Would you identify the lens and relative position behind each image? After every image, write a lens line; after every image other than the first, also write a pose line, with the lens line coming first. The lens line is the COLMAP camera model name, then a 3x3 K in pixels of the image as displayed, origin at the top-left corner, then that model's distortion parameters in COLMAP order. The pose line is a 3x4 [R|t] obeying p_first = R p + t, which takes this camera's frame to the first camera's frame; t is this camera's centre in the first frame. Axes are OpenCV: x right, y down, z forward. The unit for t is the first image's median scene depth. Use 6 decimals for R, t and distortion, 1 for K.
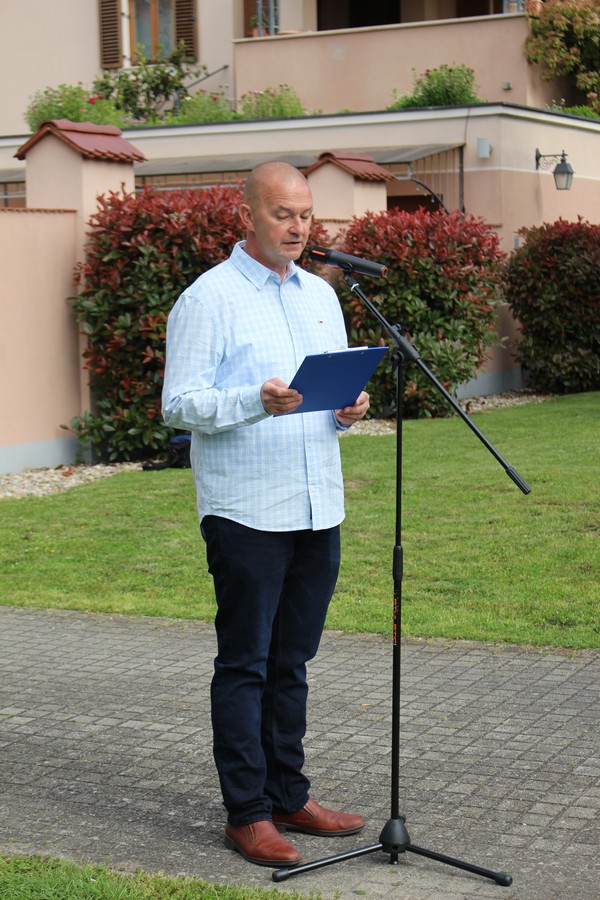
lens RADIAL K [[2030.8, 0, 300.0], [0, 2030.8, 450.0], [0, 0, 1]] dist [0.067399, -0.000526]
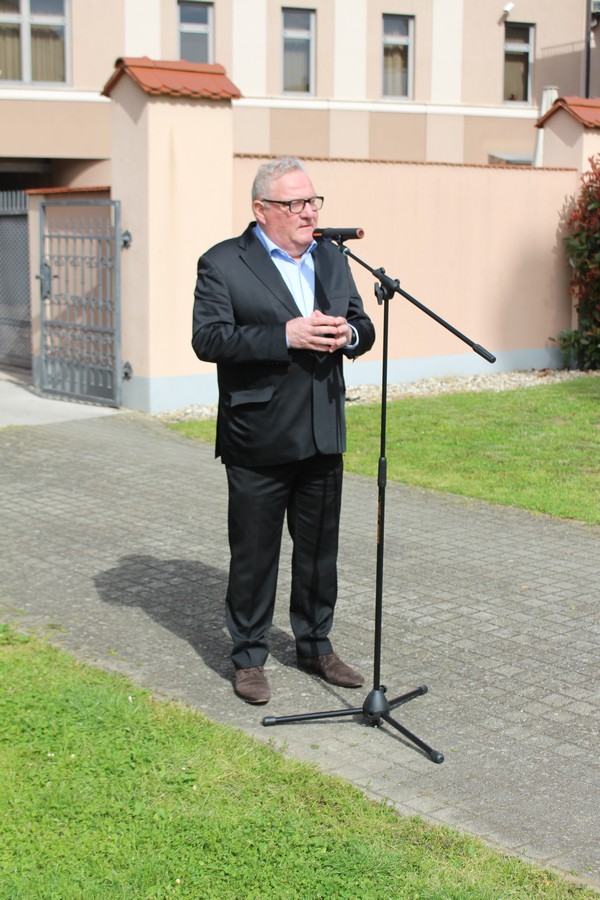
lens RADIAL K [[1481.6, 0, 300.0], [0, 1481.6, 450.0], [0, 0, 1]] dist [-0.043740, 0.212564]
pose [[0.906521, 0.089150, -0.412641, 0.132981], [-0.060565, 0.994801, 0.081870, -0.008547], [0.417794, -0.049225, 0.907207, 0.084770]]
